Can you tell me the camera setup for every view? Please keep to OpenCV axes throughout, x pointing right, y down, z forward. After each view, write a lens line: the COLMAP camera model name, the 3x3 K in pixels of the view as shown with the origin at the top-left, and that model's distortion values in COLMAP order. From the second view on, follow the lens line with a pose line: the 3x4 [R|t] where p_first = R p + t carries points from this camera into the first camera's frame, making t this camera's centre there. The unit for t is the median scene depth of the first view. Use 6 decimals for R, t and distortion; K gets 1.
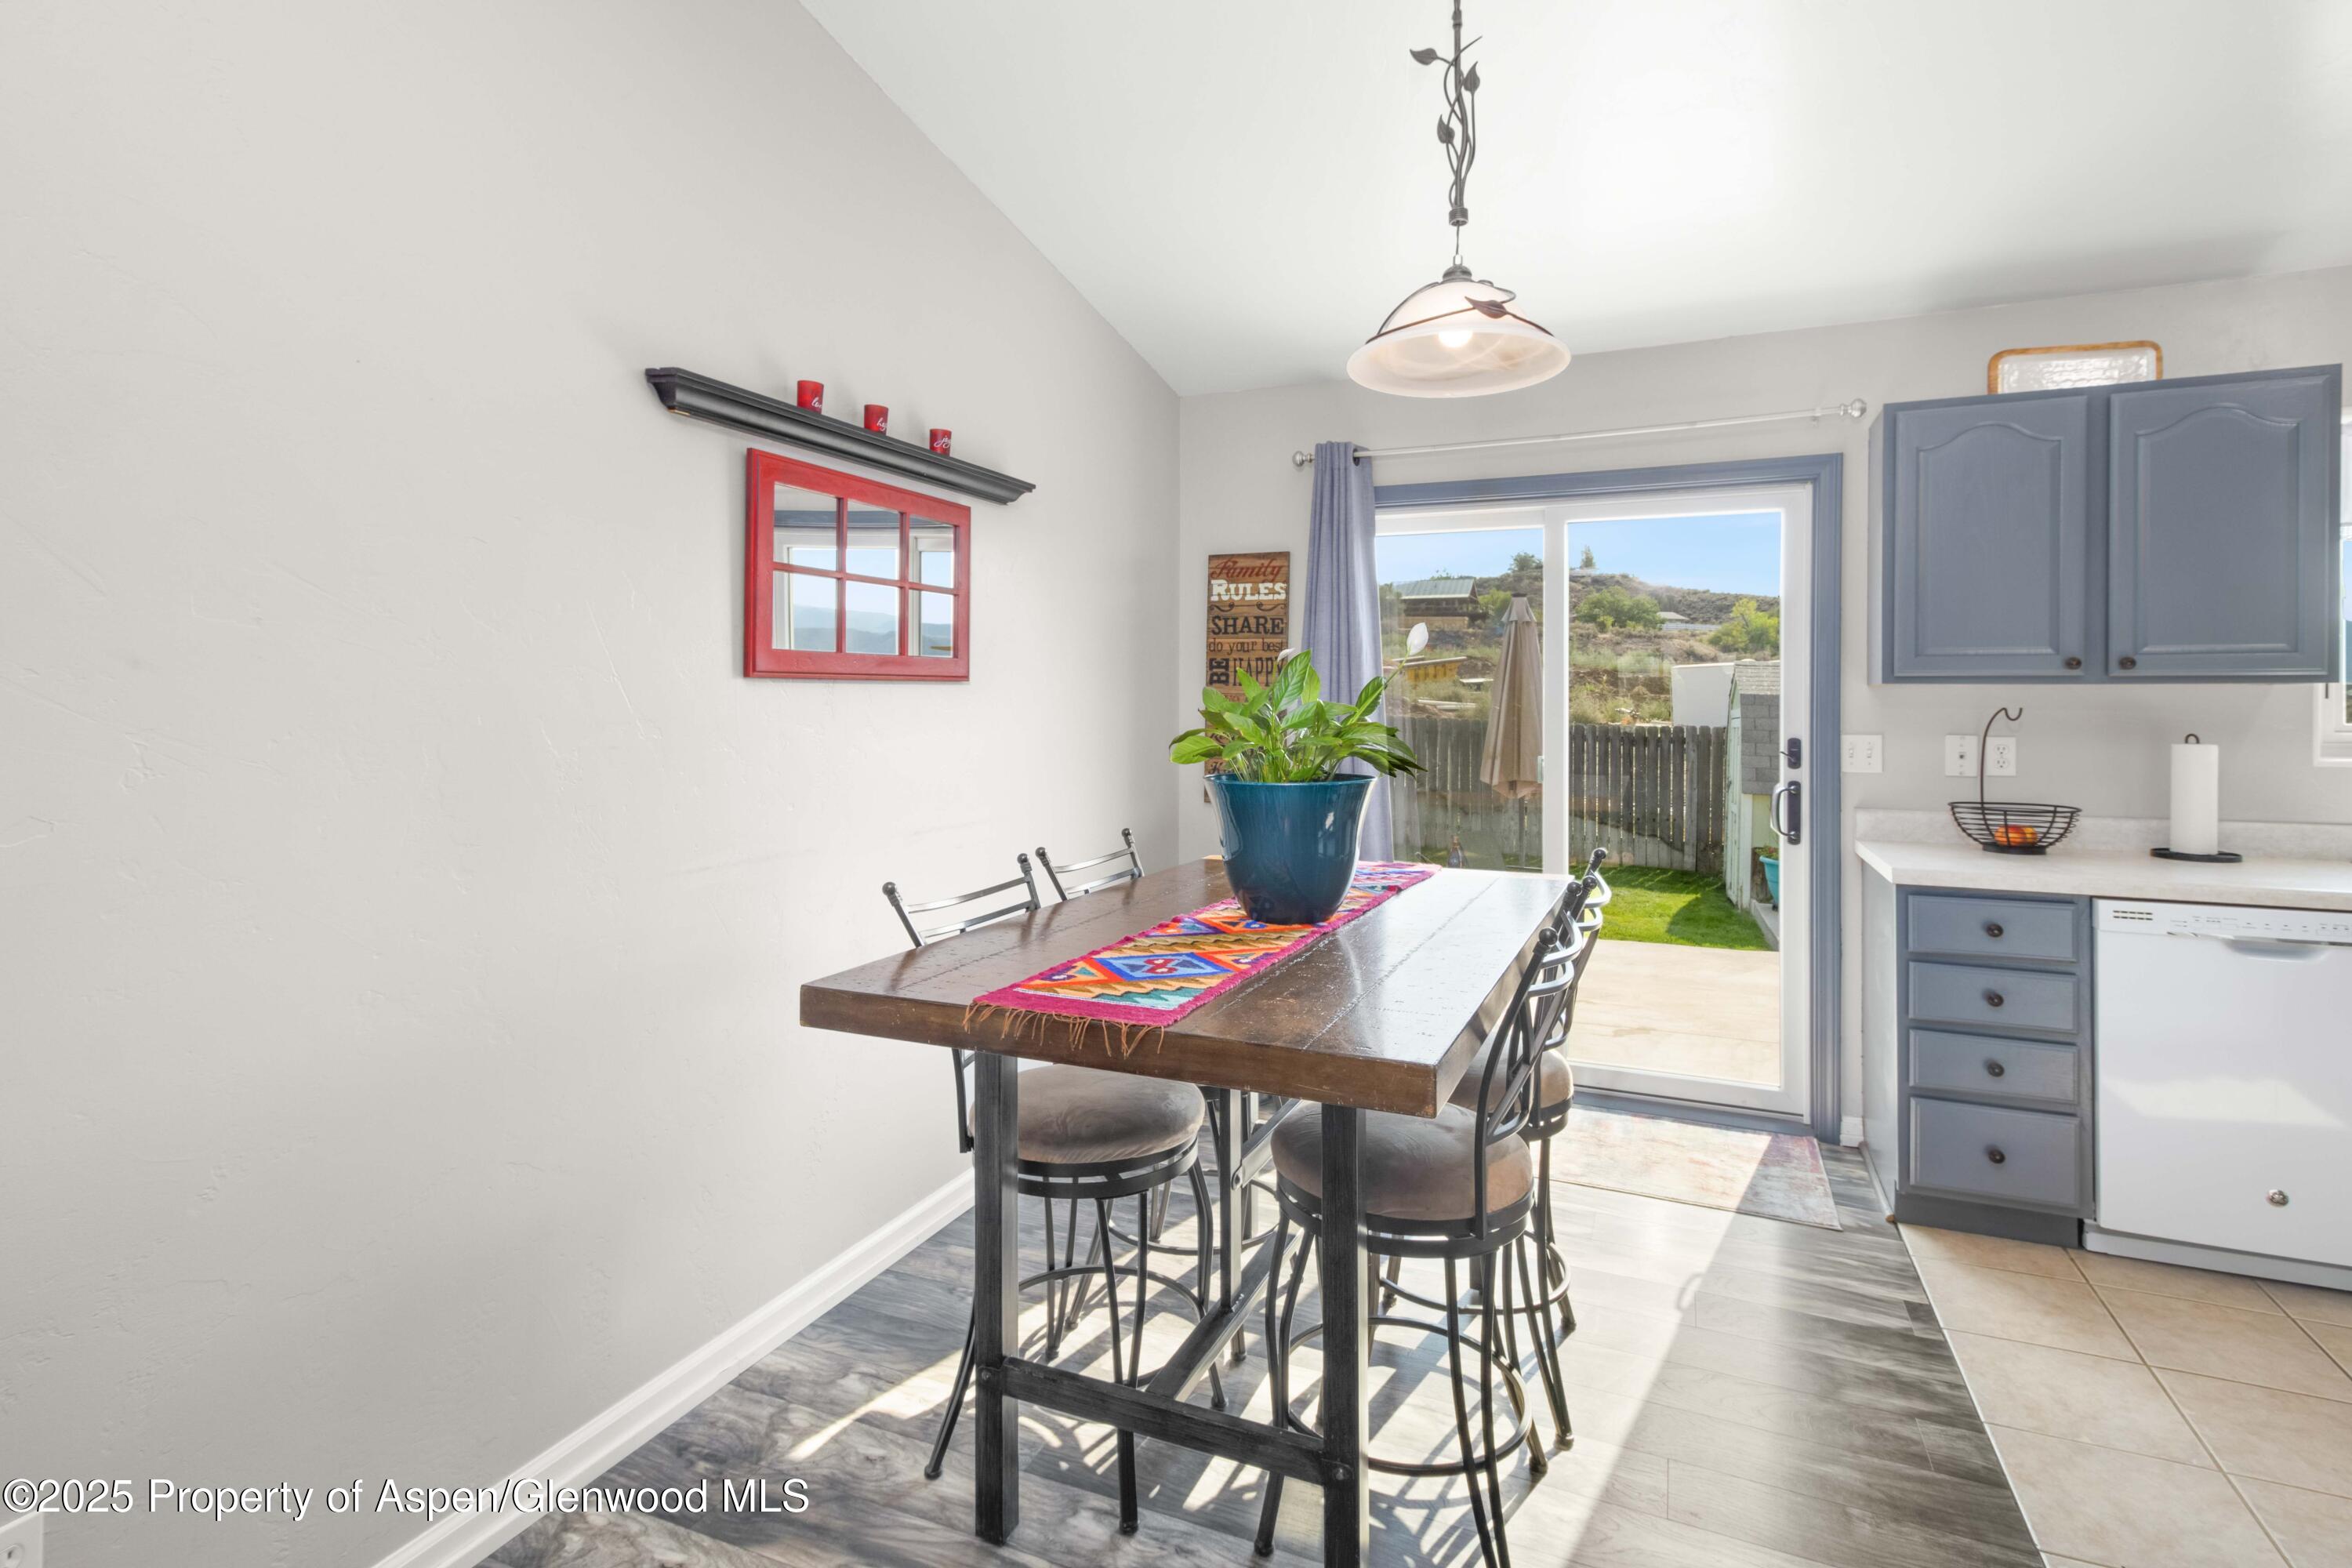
lens RADIAL K [[1112.5, 0, 1167.2], [0, 1112.5, 709.9], [0, 0, 1]] dist [0.011013, -0.000092]
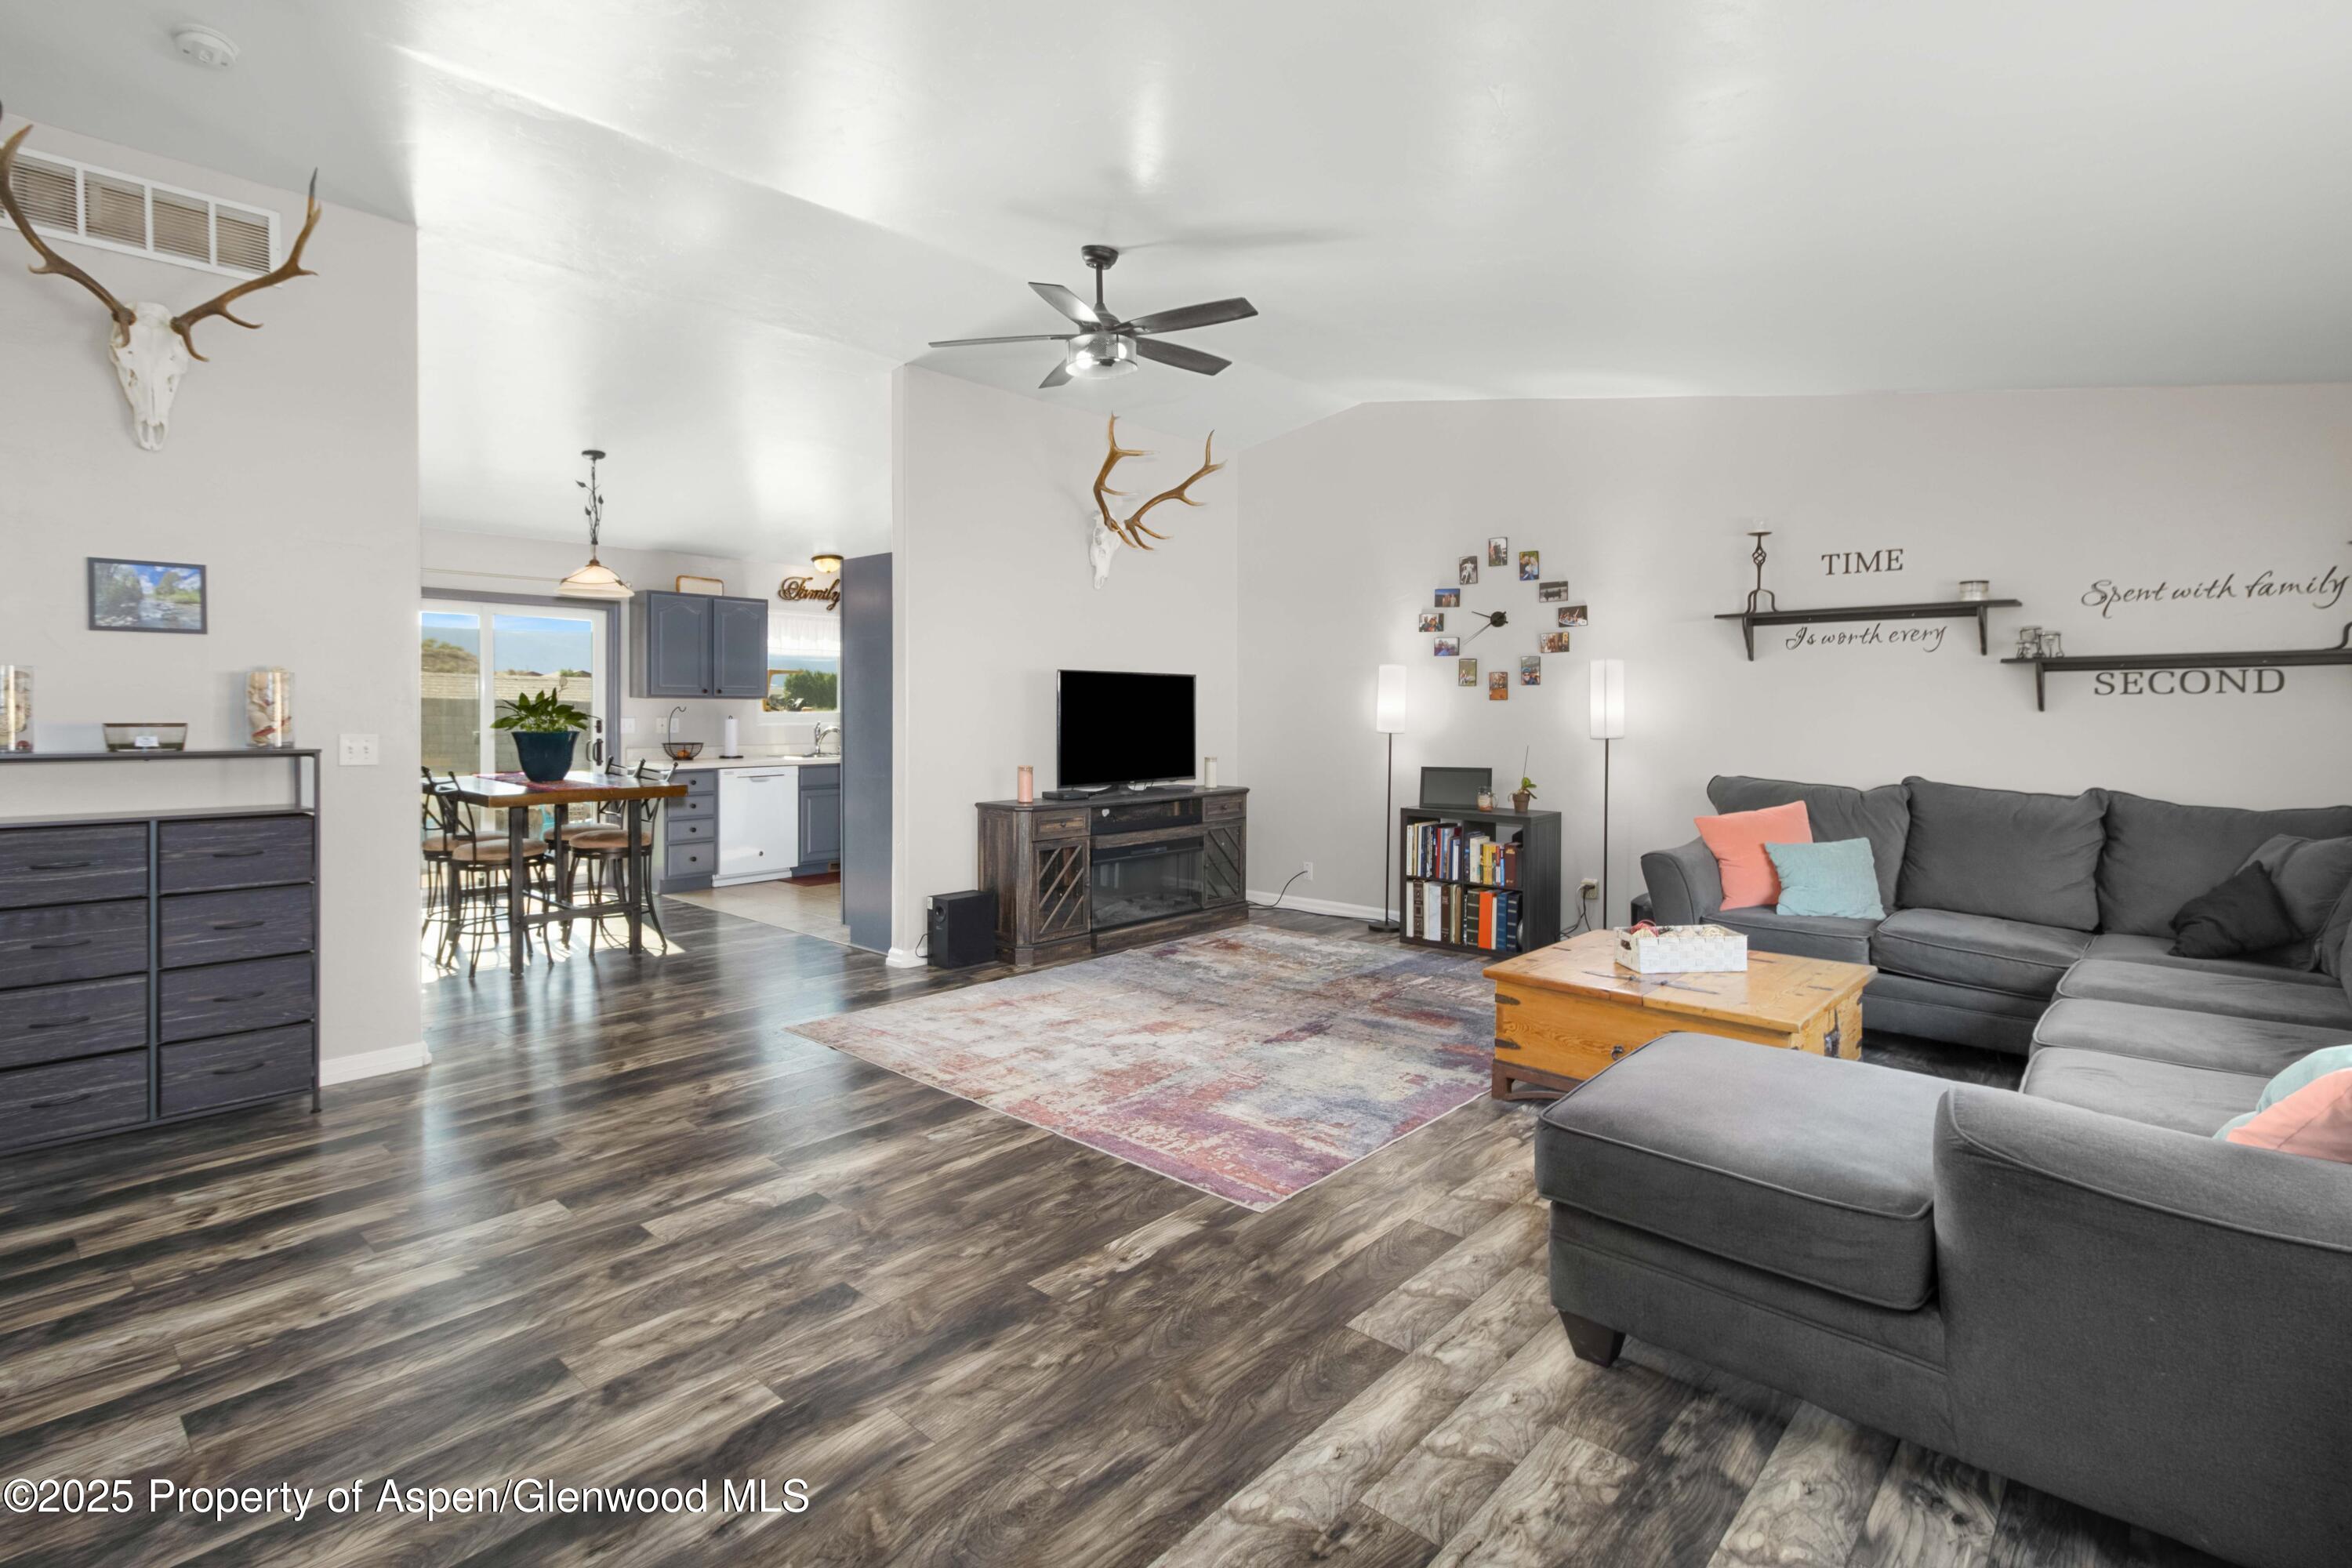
lens RADIAL K [[1124.7, 0, 1175.7], [0, 1124.7, 720.8], [0, 0, 1]] dist [0.002451, 0.000172]
pose [[0.300040, -0.013293, 0.953834, -1.420736], [0.000624, 0.999905, 0.013739, -0.004592], [-0.953926, -0.003527, 0.300020, -0.916709]]
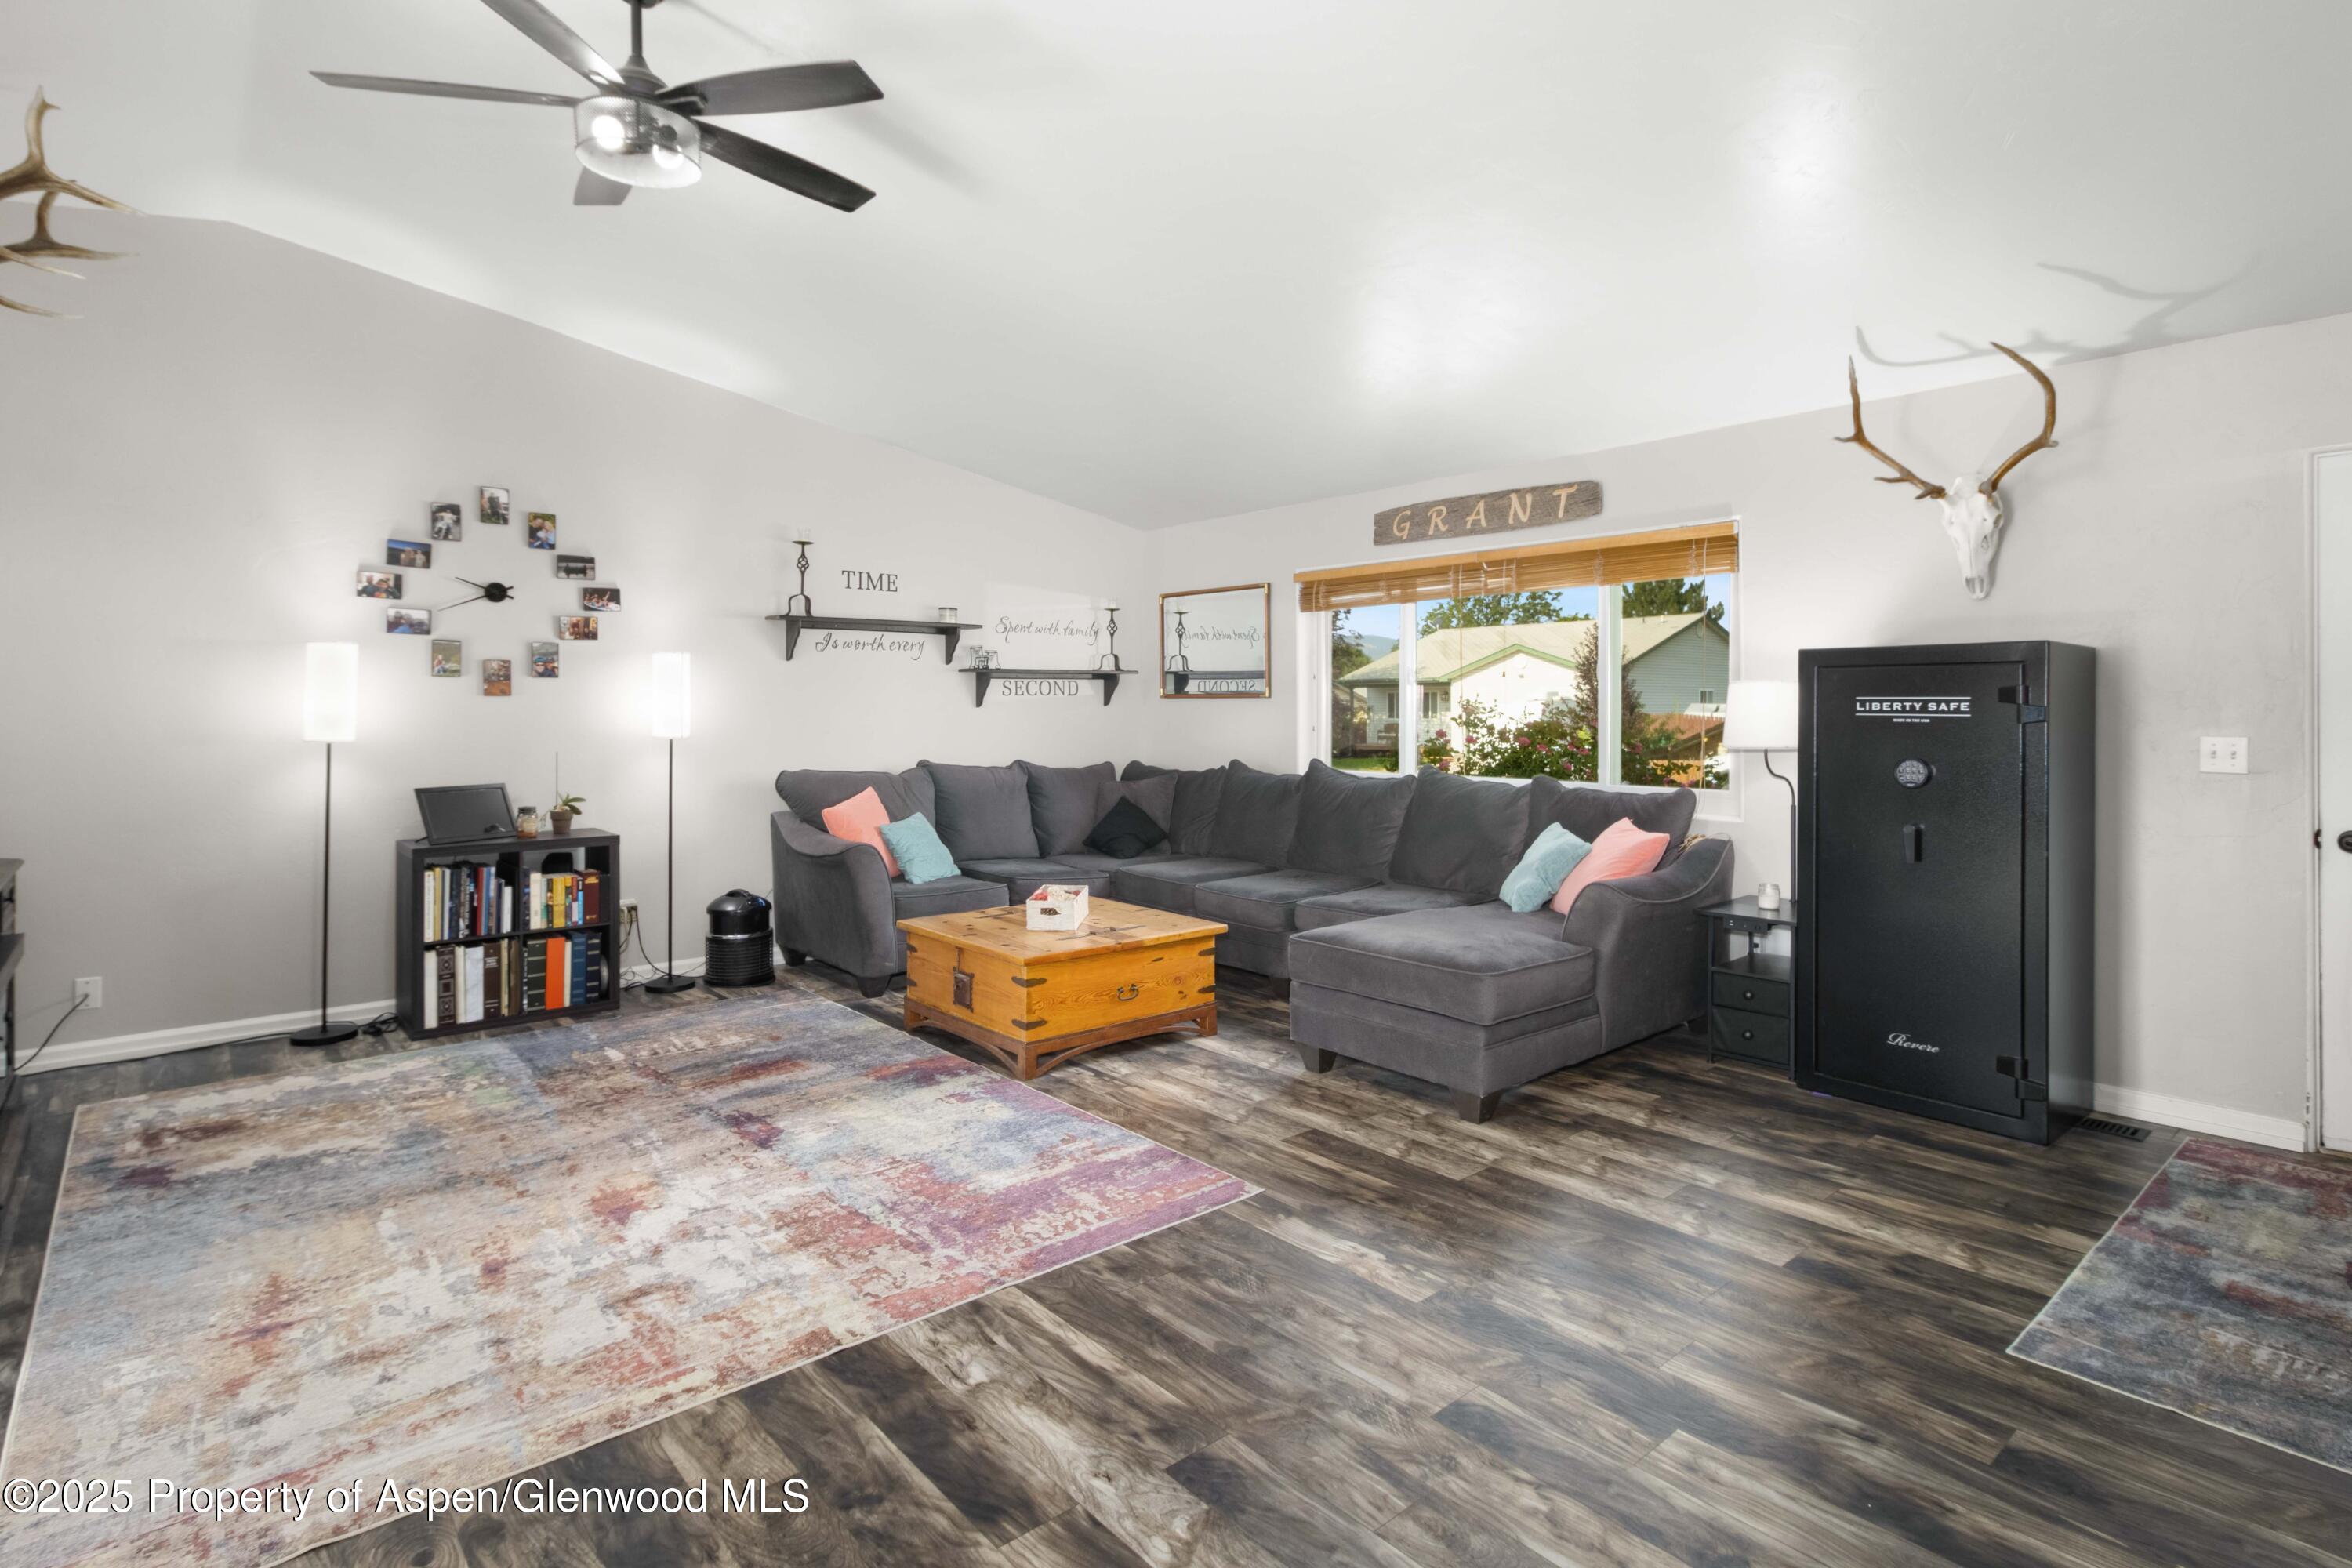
lens RADIAL K [[1175.3, 0, 1181.3], [0, 1175.3, 713.4], [0, 0, 1]] dist [0.003605, 0.000499]
pose [[-0.909428, -0.005379, 0.415826, -0.877320], [-0.001171, 0.999946, 0.010374, -0.007386], [-0.415859, 0.008948, -0.909385, 0.232139]]
